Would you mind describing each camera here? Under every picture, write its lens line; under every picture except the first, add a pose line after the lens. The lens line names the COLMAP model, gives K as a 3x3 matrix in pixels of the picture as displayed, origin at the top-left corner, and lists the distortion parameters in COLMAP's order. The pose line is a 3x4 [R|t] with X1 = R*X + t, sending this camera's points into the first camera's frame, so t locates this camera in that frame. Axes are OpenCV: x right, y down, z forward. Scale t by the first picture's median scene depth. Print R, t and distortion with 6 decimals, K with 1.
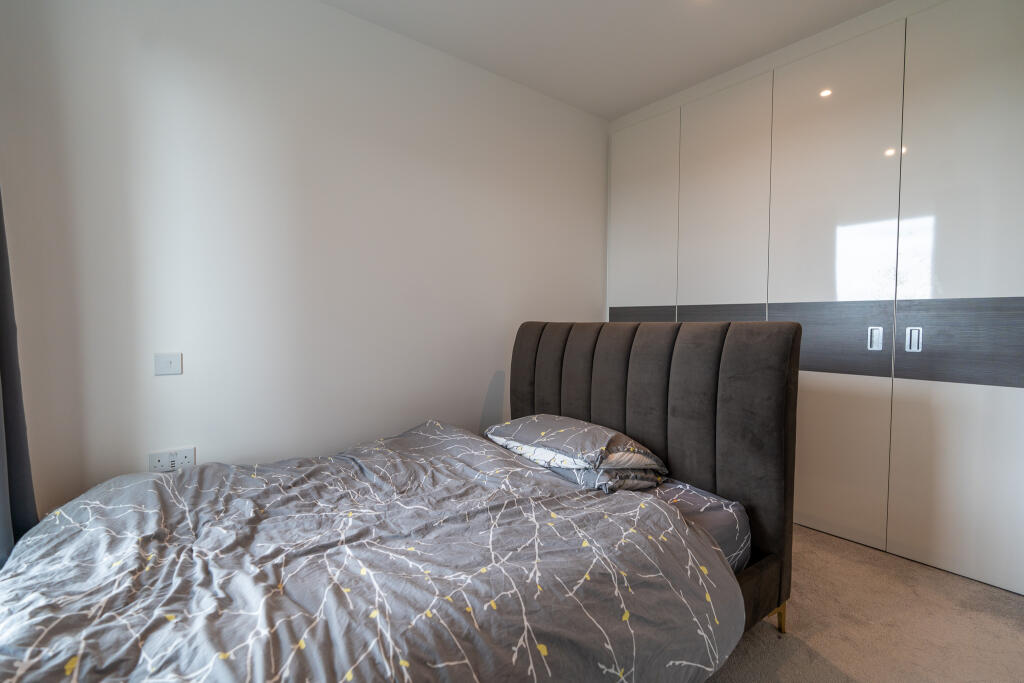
lens RADIAL K [[460.9, 0, 512.0], [0, 460.9, 341.5], [0, 0, 1]] dist [-0.018273, 0.000664]
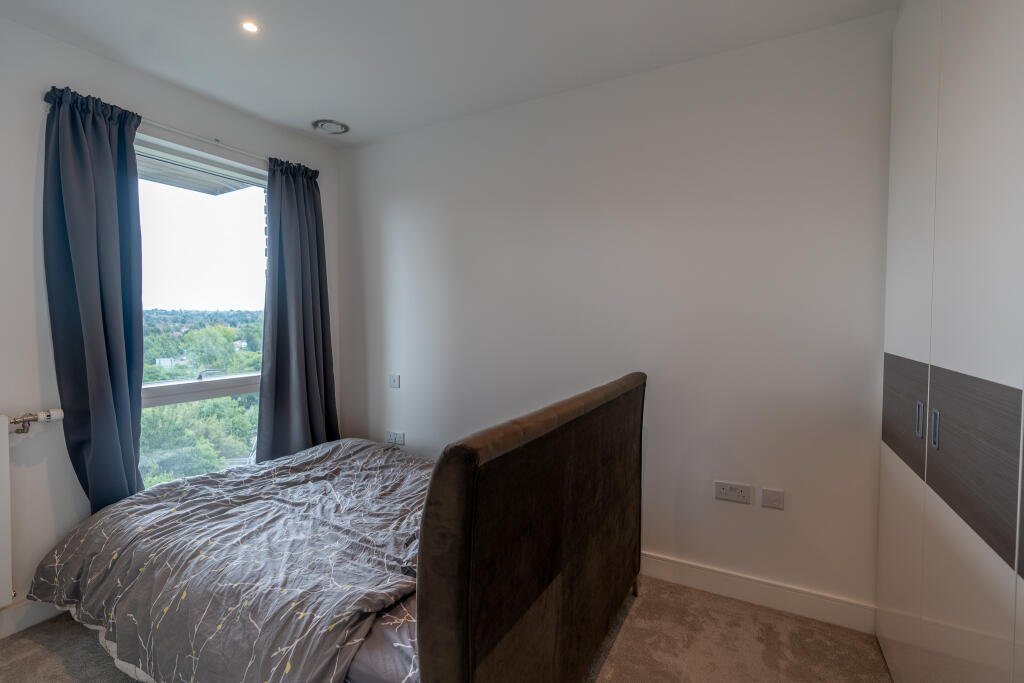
lens RADIAL K [[460.9, 0, 512.0], [0, 460.9, 341.5], [0, 0, 1]] dist [-0.018273, 0.000664]
pose [[0.402394, 0.036933, -0.914721, 1.014488], [-0.039545, 0.998954, 0.022938, -0.158593], [0.914612, 0.026942, 0.403434, 0.712704]]
